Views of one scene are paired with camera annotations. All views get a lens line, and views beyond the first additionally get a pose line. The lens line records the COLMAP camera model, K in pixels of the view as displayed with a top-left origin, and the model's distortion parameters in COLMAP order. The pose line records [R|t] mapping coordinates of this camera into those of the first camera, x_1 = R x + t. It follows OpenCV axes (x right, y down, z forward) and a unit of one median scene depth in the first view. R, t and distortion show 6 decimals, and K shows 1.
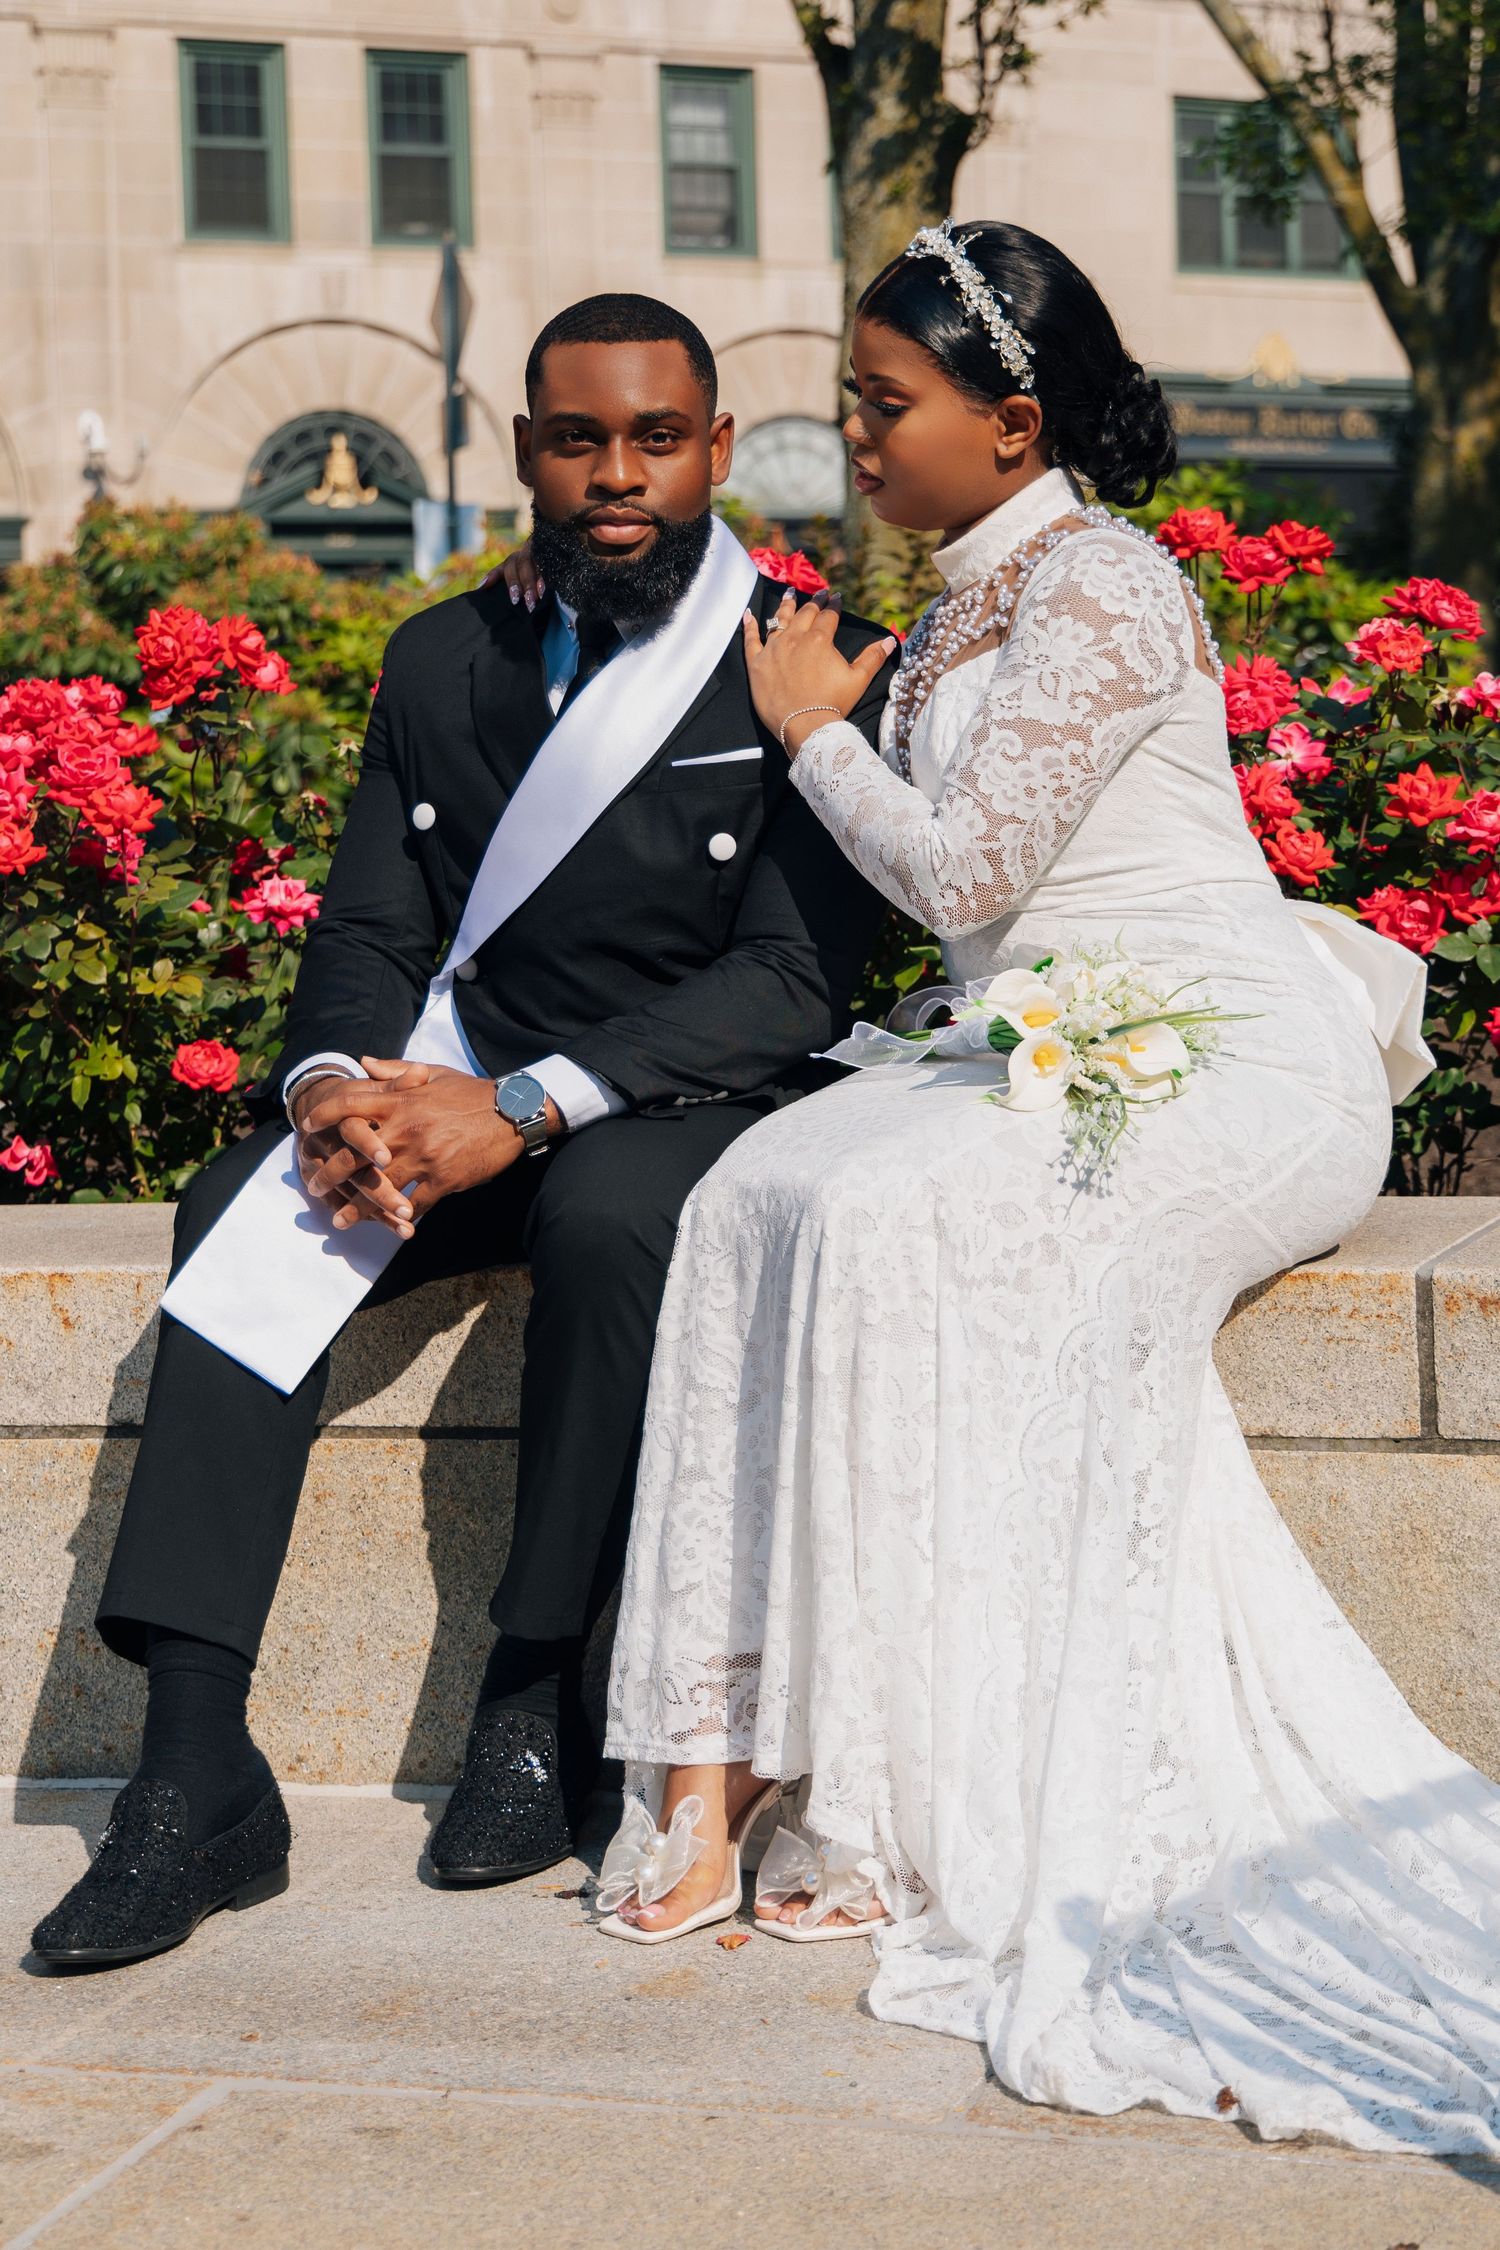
lens RADIAL K [[3527.5, 0, 750.7], [0, 3527.5, 811.3], [0, 0, 1]] dist [-0.002135, -0.066033]
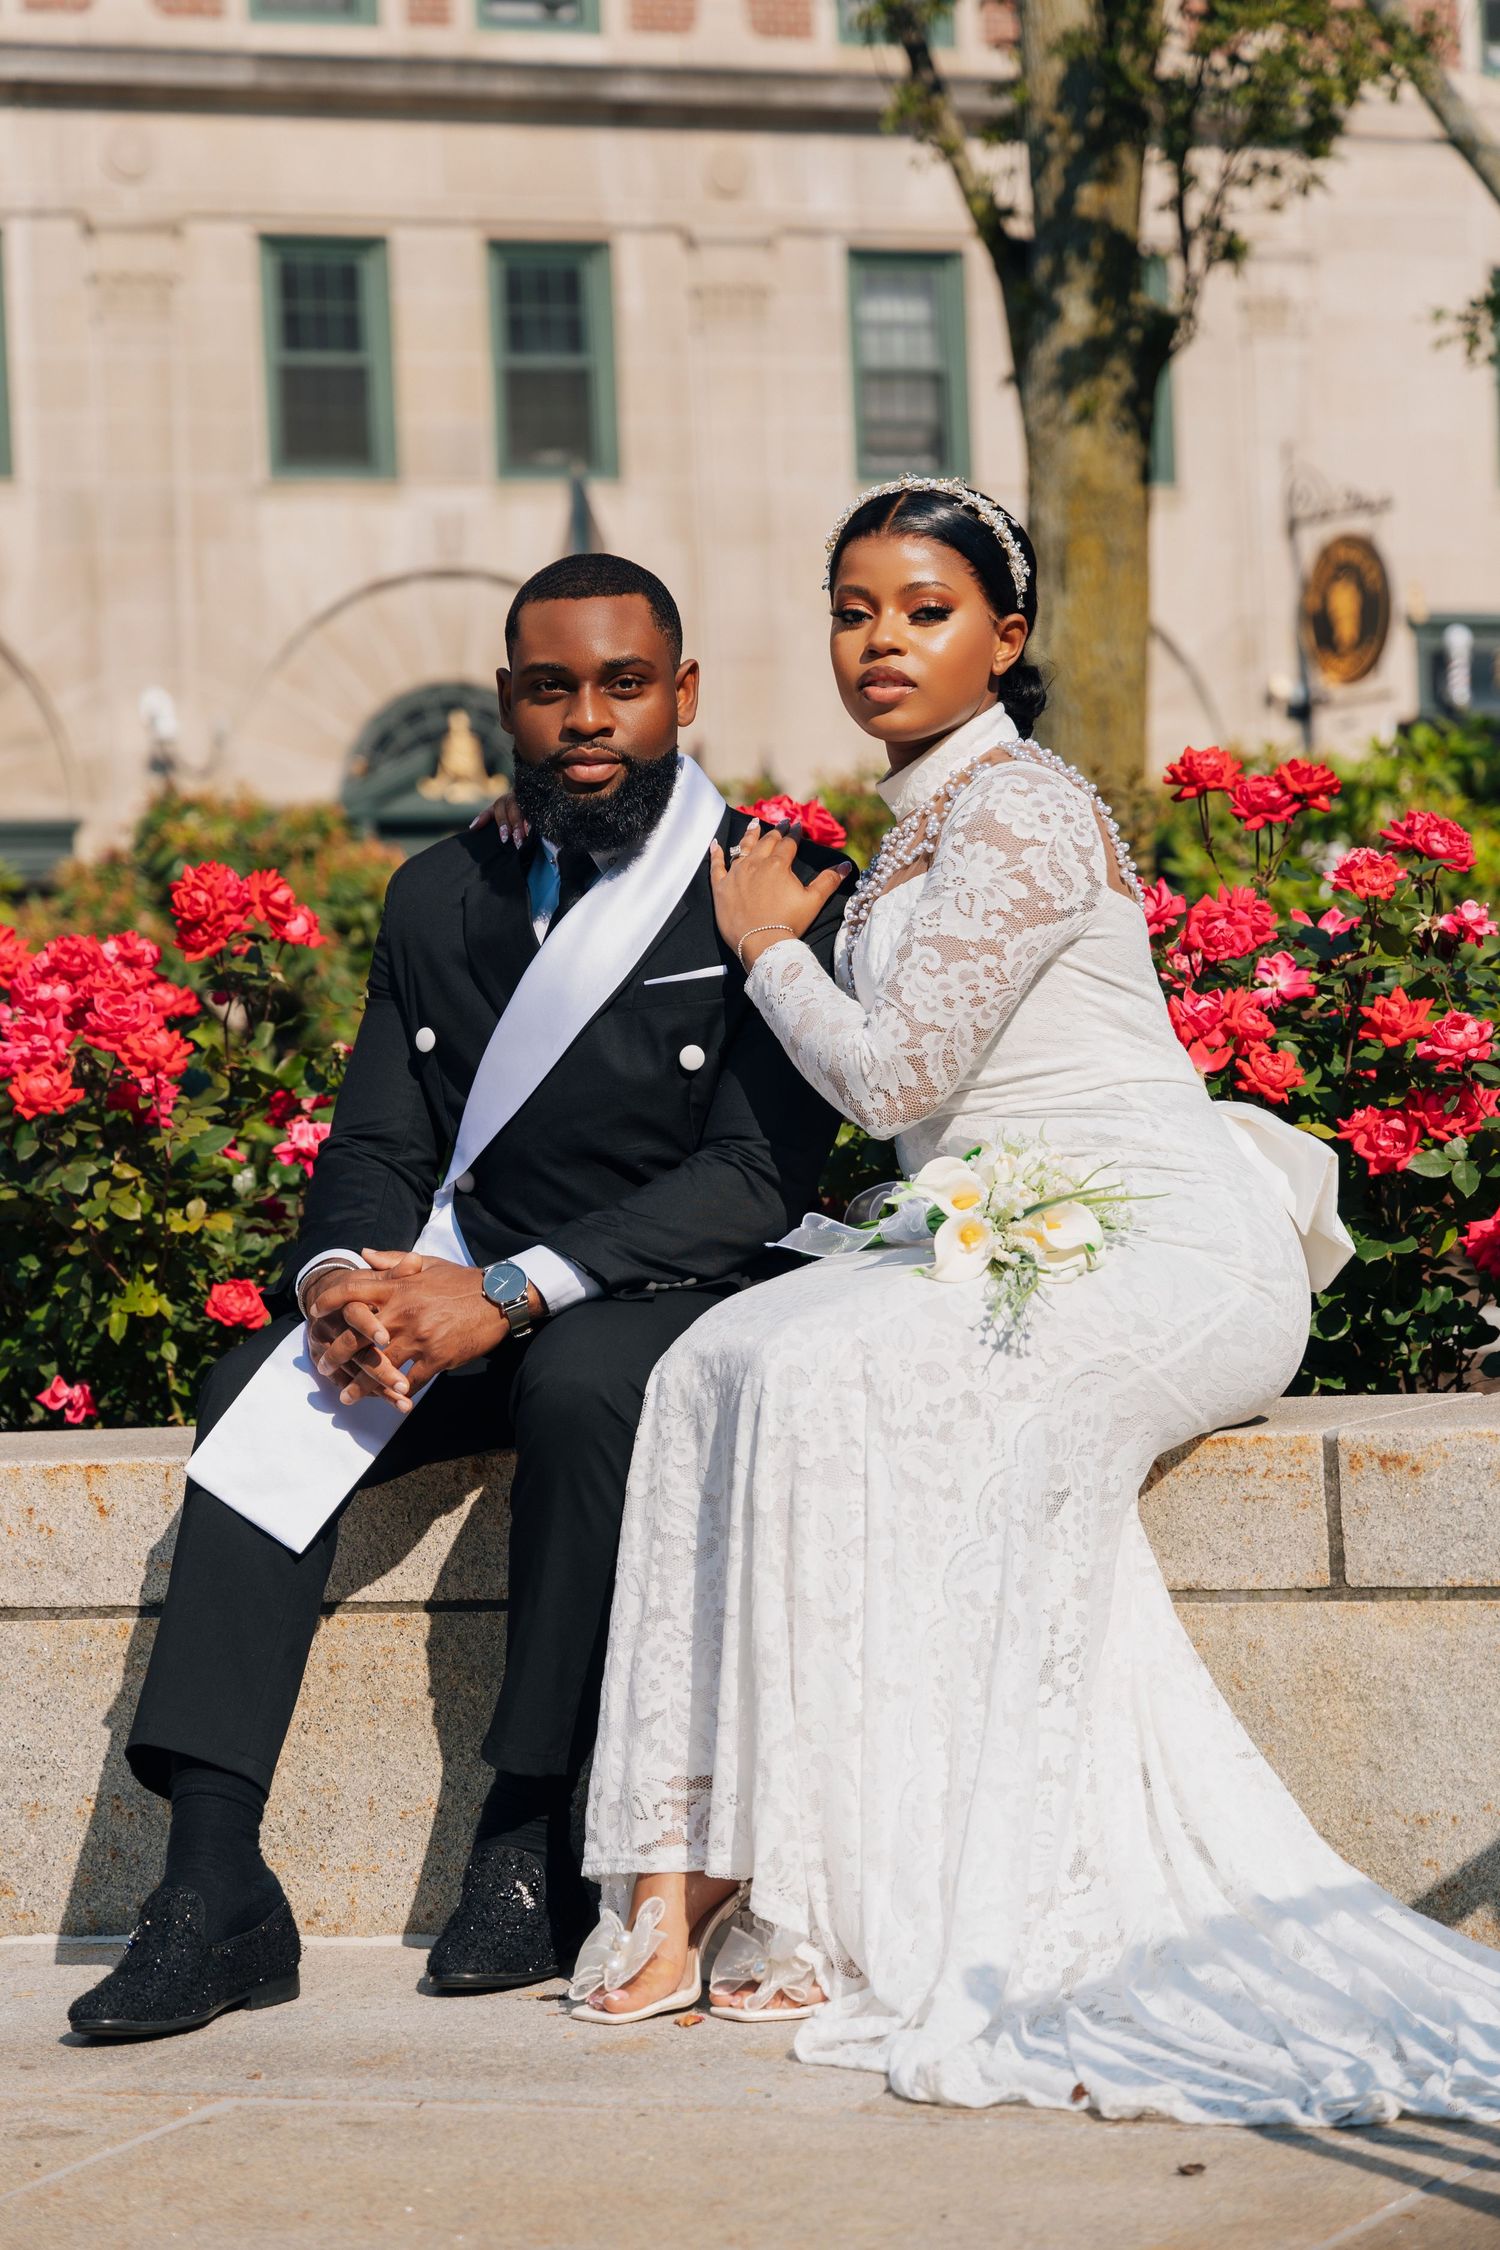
lens RADIAL K [[5496.1, 0, 750.0], [0, 5496.1, 1125.0], [0, 0, 1]] dist [0.102209, -1.020418]
pose [[0.996254, -0.013607, -0.085403, 0.151669], [0.010661, 0.999335, -0.034857, 0.088492], [0.085821, 0.033816, 0.995737, -0.676529]]
